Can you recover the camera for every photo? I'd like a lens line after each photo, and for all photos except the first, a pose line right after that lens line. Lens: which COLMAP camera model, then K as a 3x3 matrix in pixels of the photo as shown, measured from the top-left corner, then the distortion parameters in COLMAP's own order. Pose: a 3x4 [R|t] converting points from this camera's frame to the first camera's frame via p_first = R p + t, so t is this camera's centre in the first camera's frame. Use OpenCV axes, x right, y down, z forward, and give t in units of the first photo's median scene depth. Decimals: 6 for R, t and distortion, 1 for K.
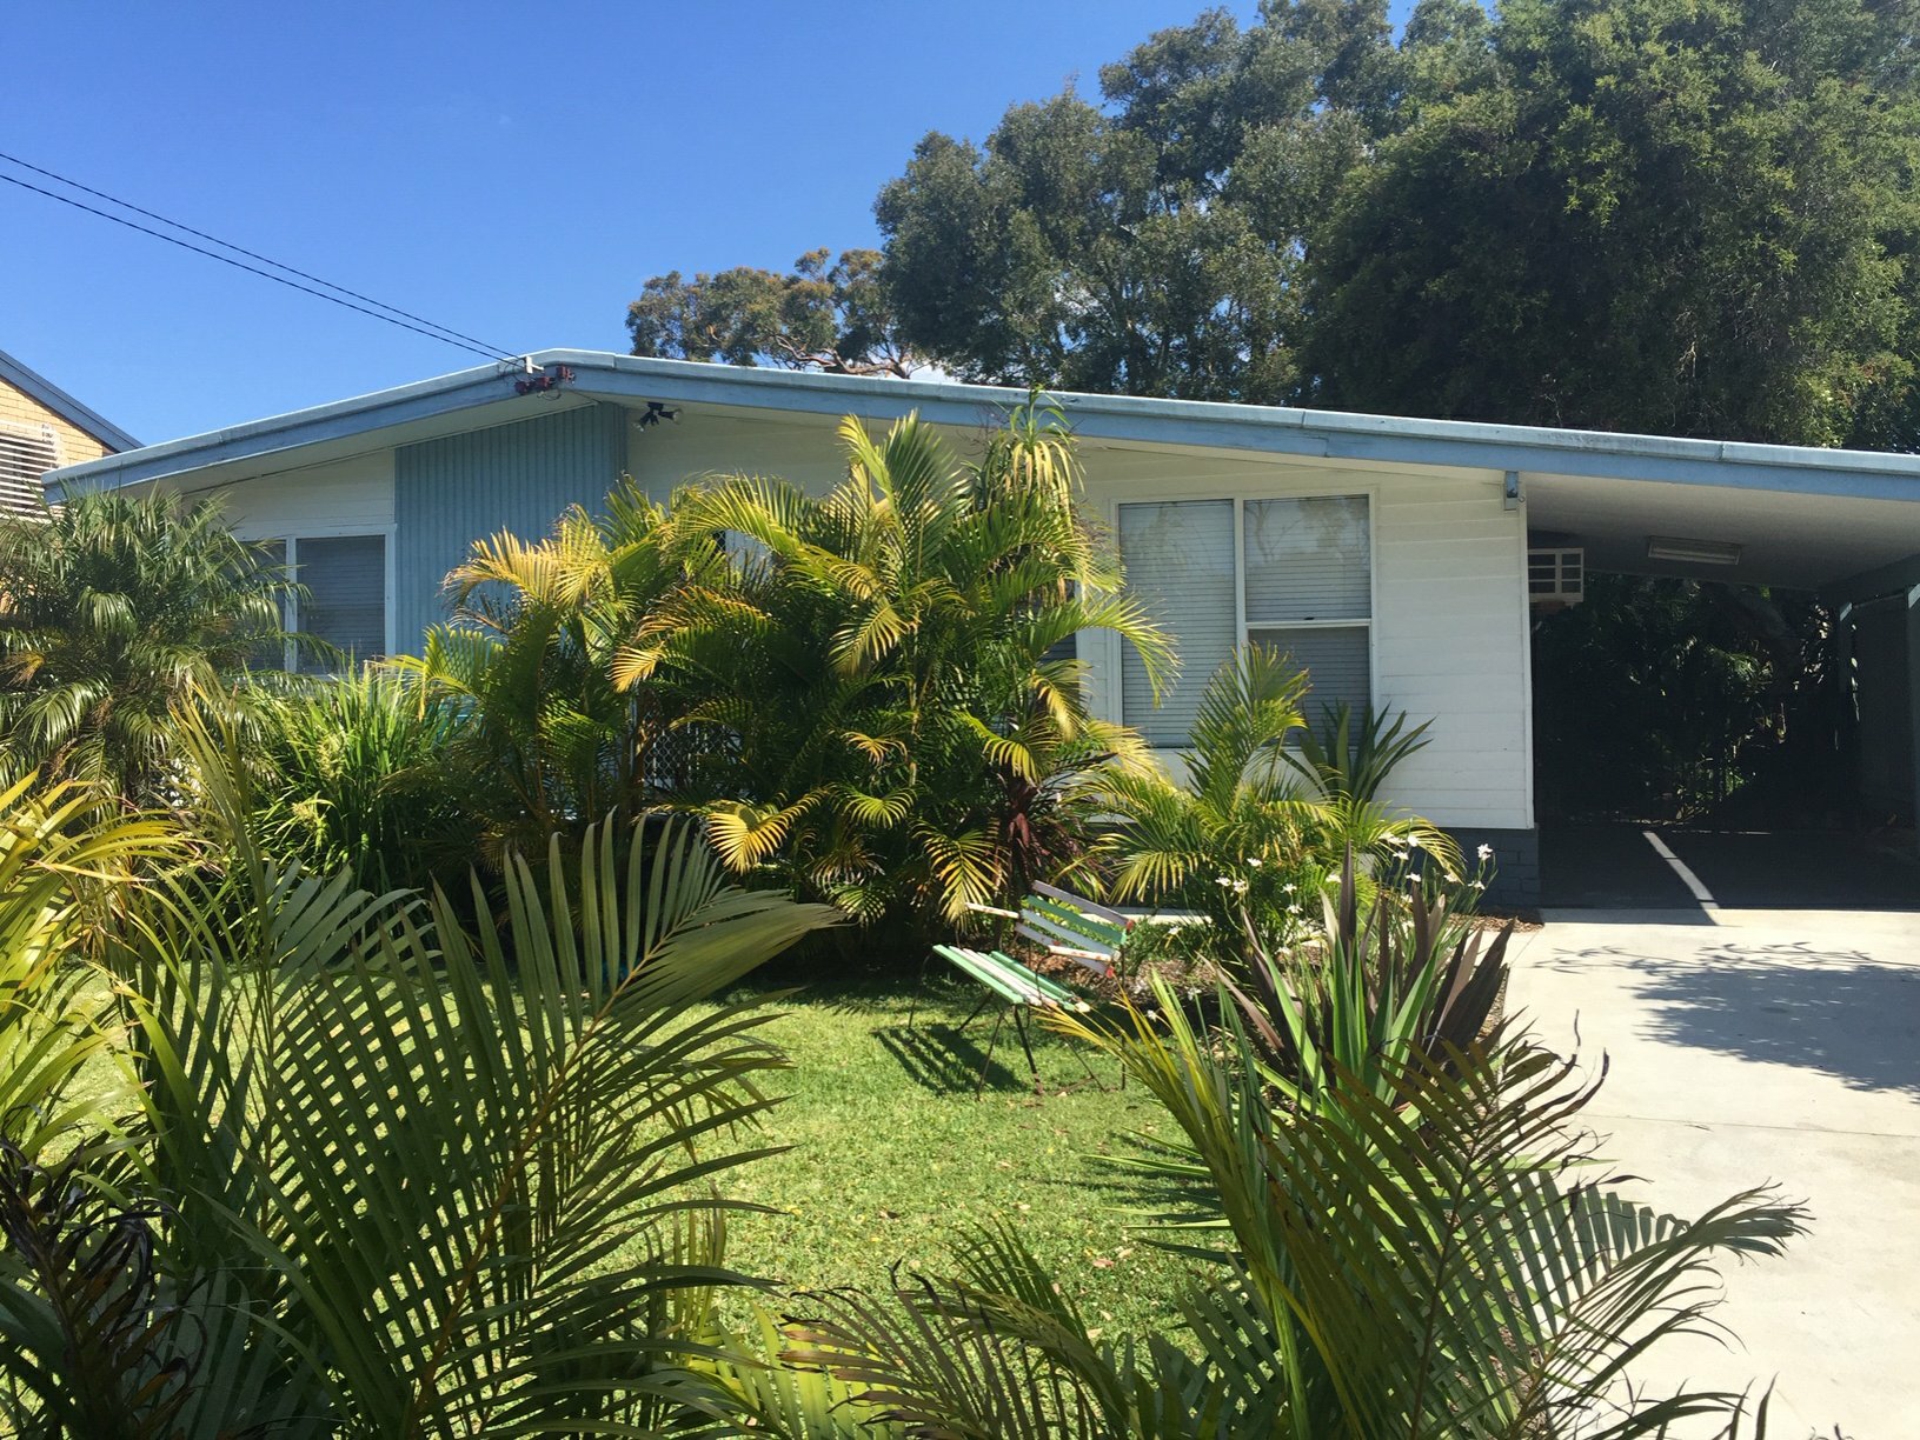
lens RADIAL K [[1637.2, 0, 948.5], [0, 1637.2, 691.1], [0, 0, 1]] dist [0.105202, -0.145875]
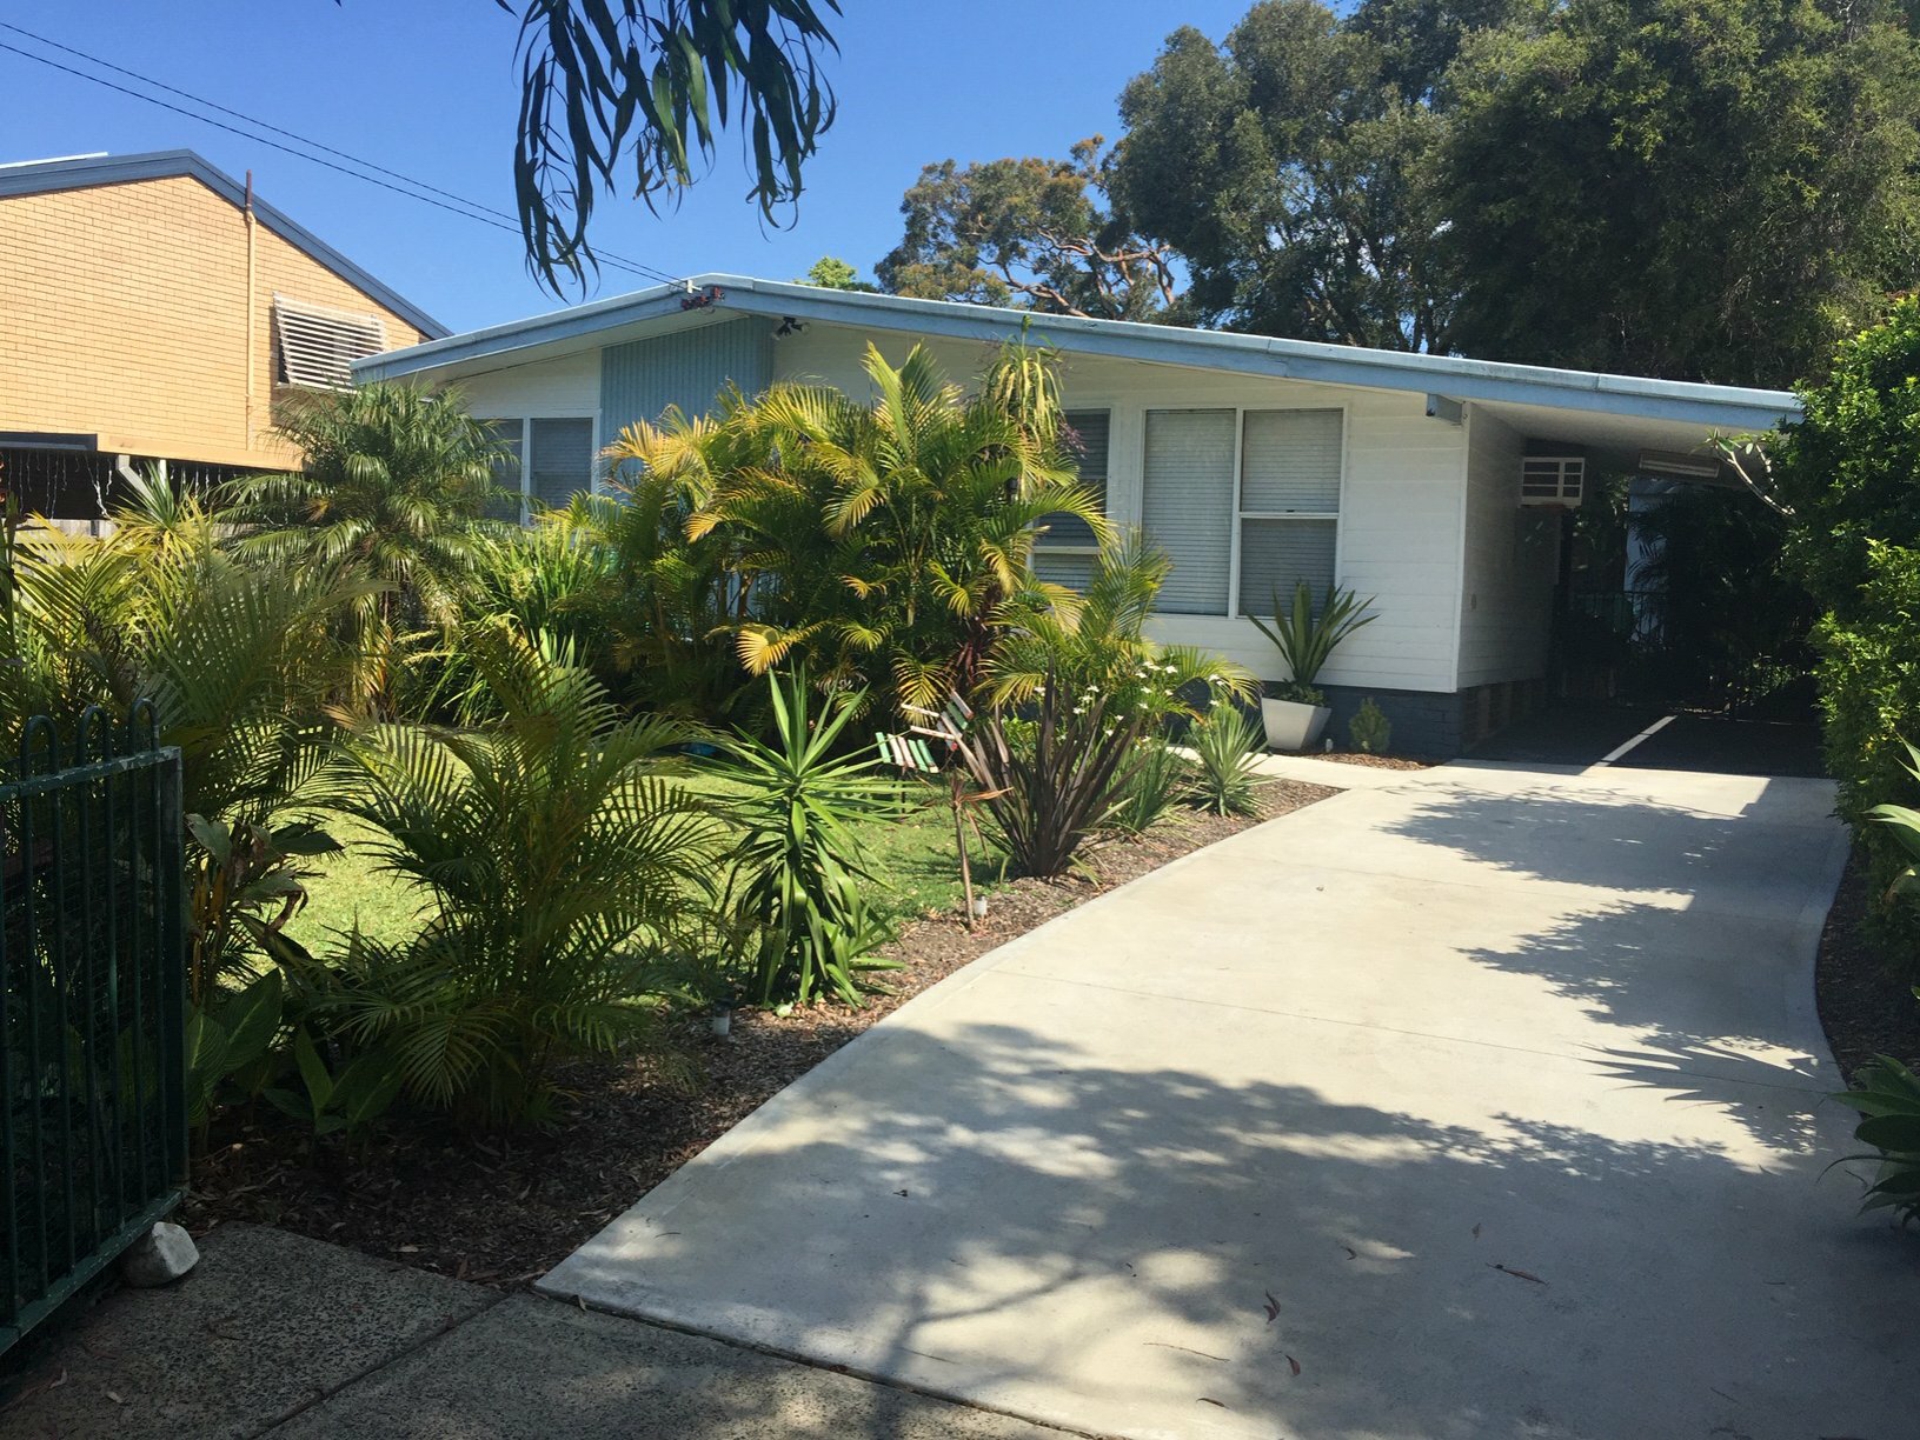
lens RADIAL K [[1664.3, 0, 960.0], [0, 1664.3, 720.0], [0, 0, 1]] dist [0.097939, -0.129579]
pose [[0.979877, 0.062599, -0.189531, 0.208764], [-0.045872, 0.994758, 0.091395, 0.006974], [0.194258, -0.080861, 0.977612, -0.241715]]
